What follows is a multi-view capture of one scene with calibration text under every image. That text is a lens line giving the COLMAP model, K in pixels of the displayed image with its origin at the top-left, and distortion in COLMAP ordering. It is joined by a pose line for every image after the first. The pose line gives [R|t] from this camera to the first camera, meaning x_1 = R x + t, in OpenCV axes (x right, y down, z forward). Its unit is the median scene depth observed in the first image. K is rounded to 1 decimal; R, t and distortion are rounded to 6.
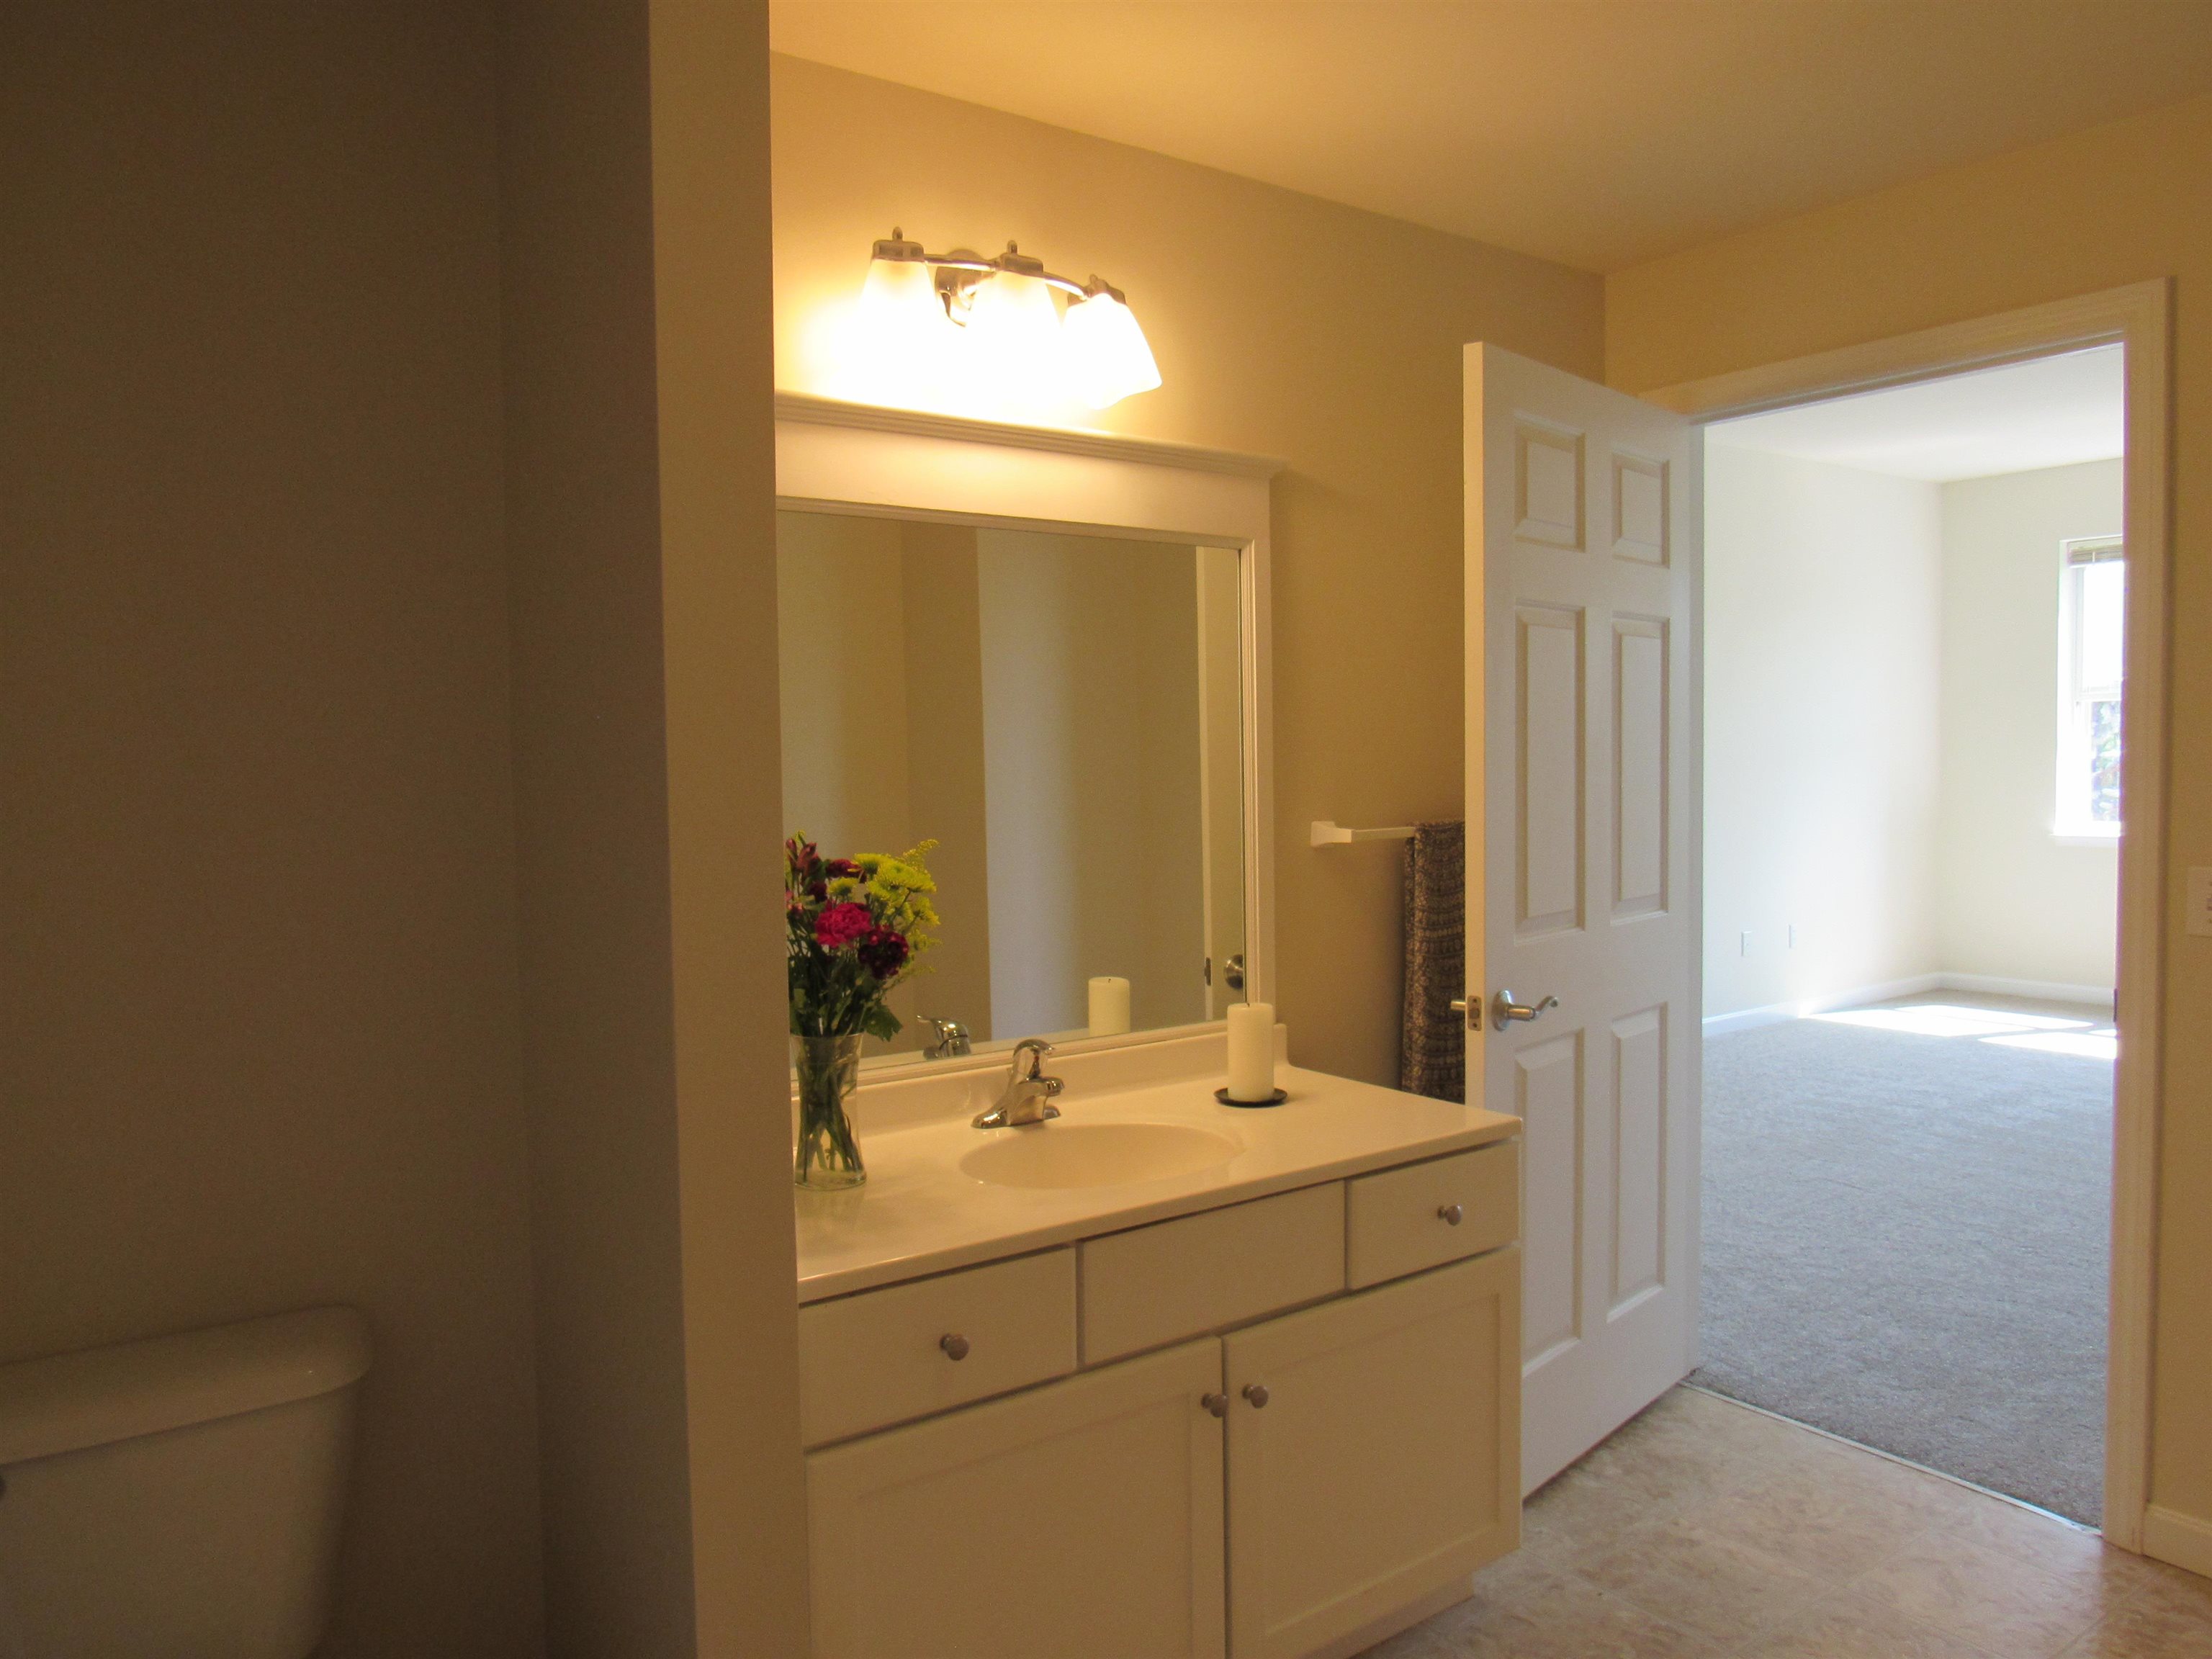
lens RADIAL K [[1581.9, 0, 1108.7], [0, 1581.9, 832.8], [0, 0, 1]] dist [-0.029774, 0.010537]
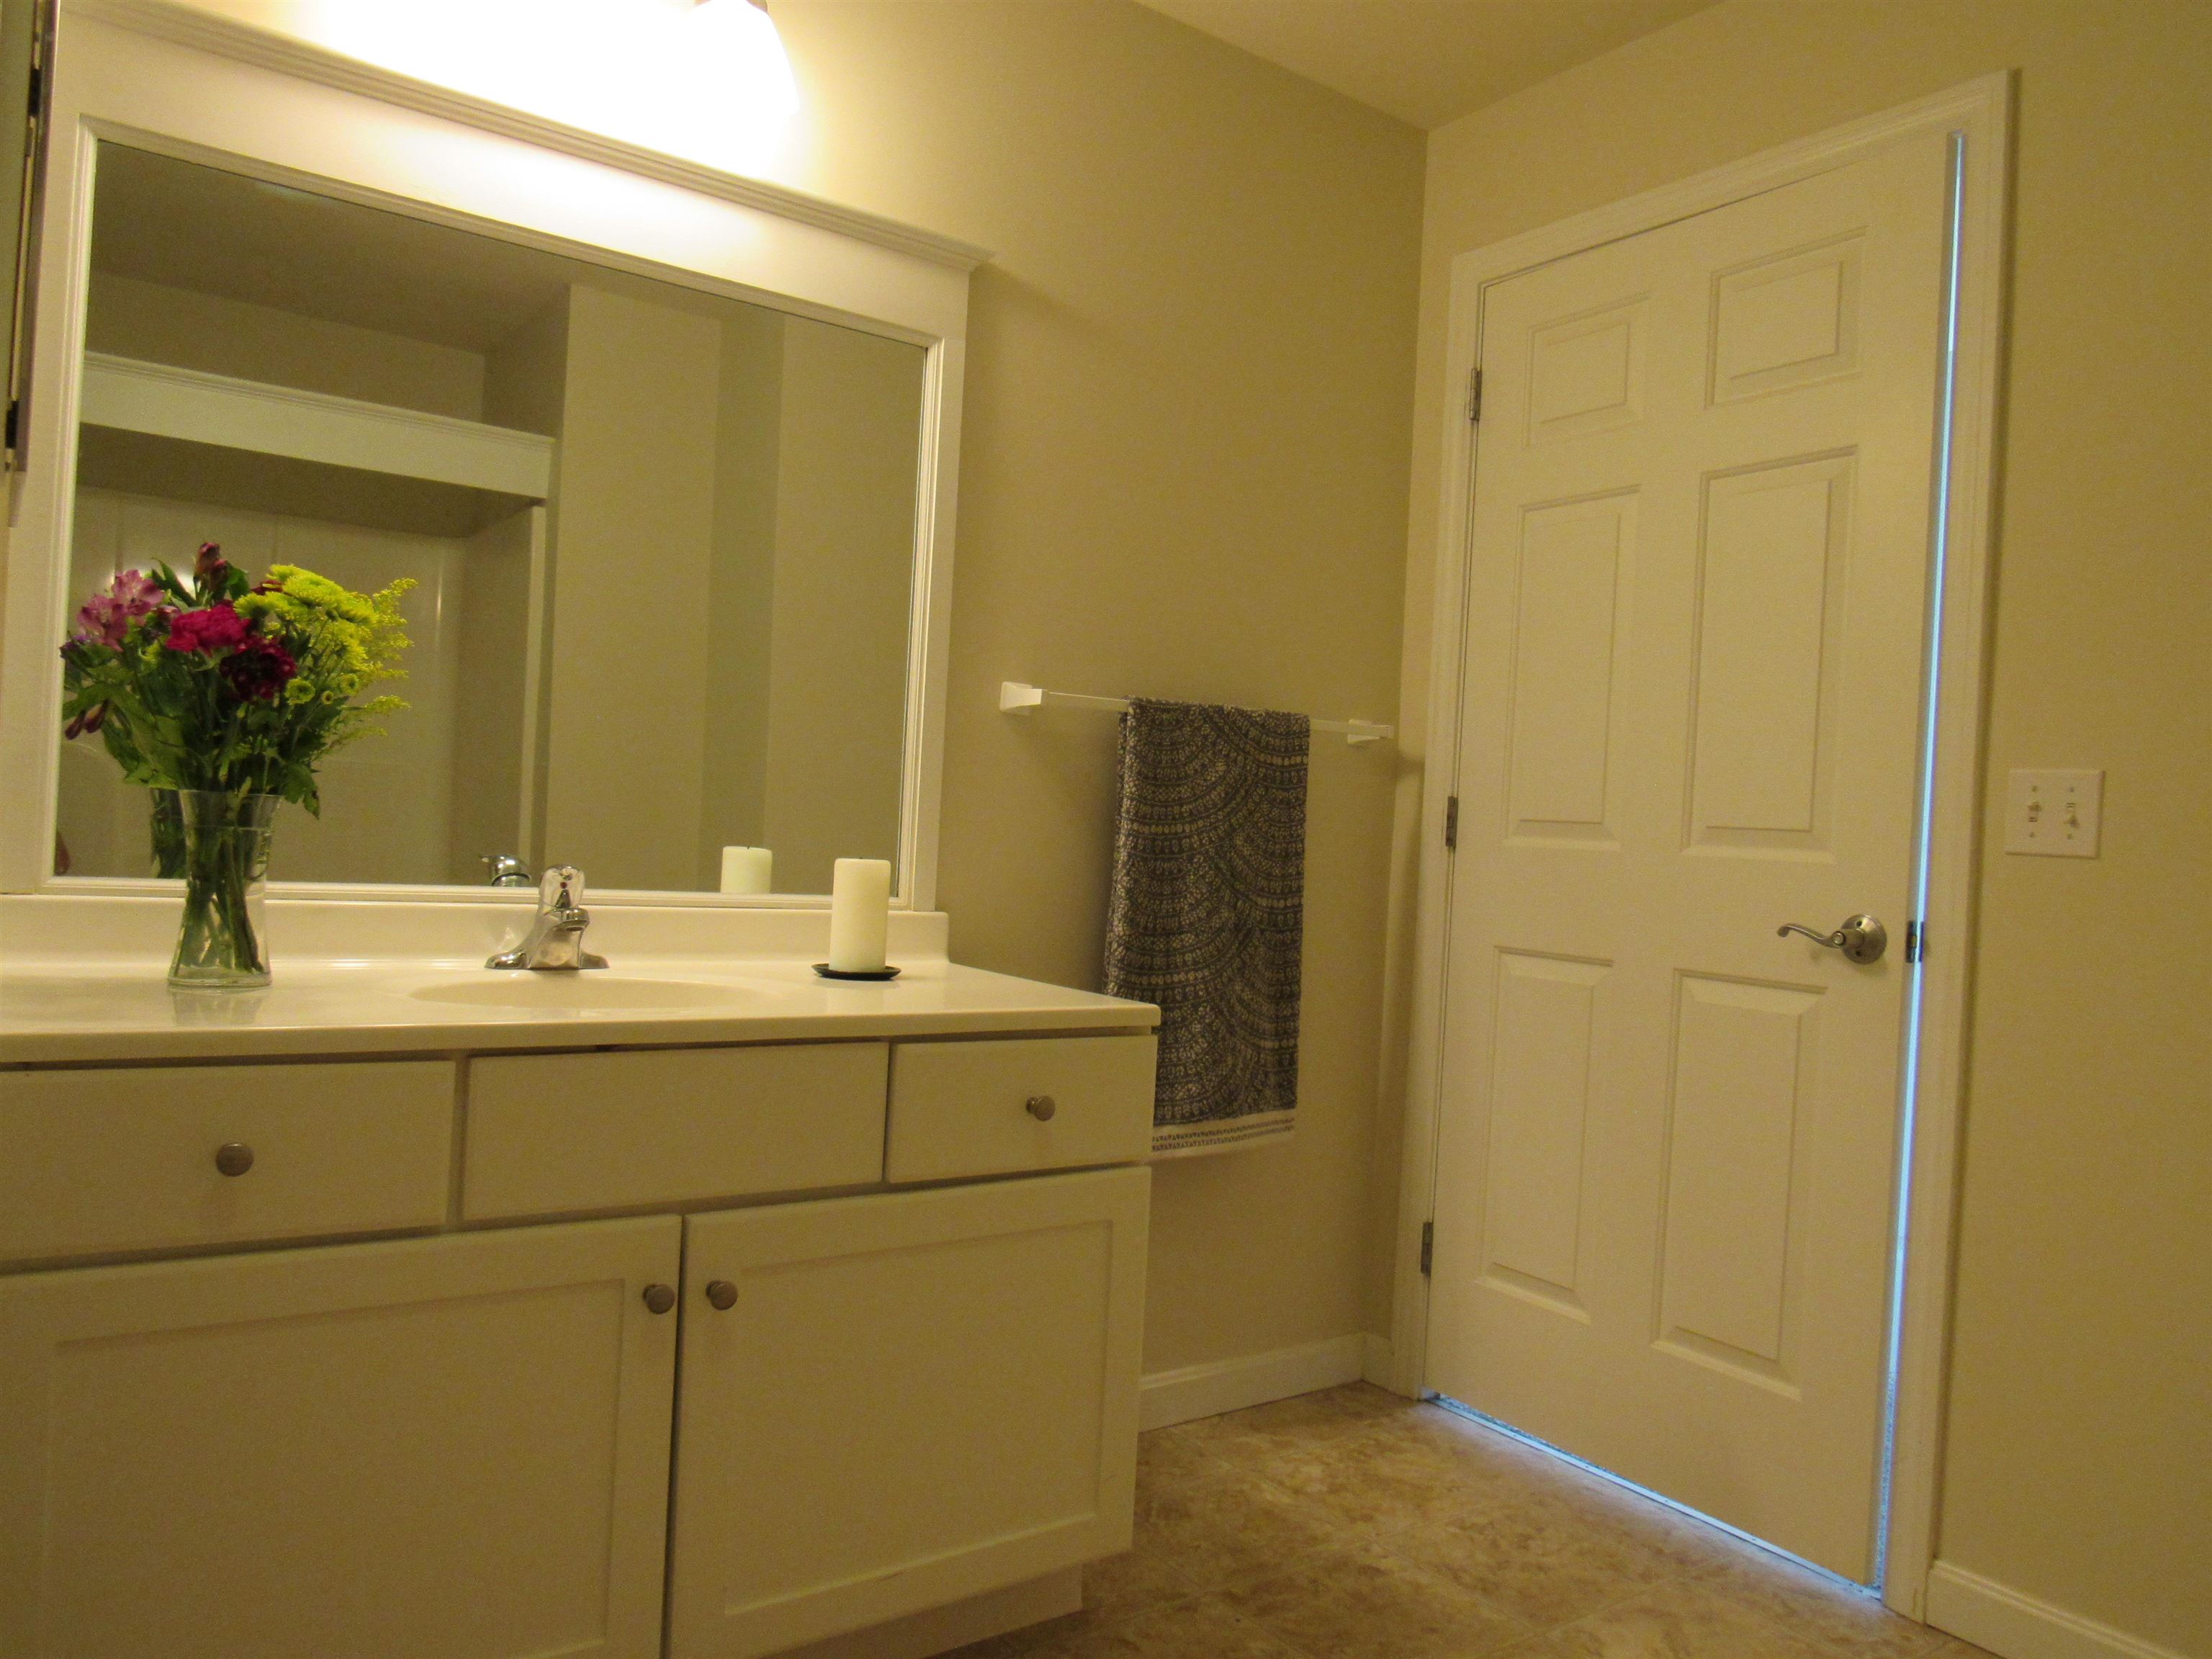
lens RADIAL K [[1581.9, 0, 1103.1], [0, 1581.9, 828.2], [0, 0, 1]] dist [-0.029774, 0.010537]
pose [[0.997534, 0.069945, -0.005738, 0.210398], [-0.070148, 0.996217, -0.051297, 0.121576], [0.002128, 0.051573, 0.998667, 0.168050]]
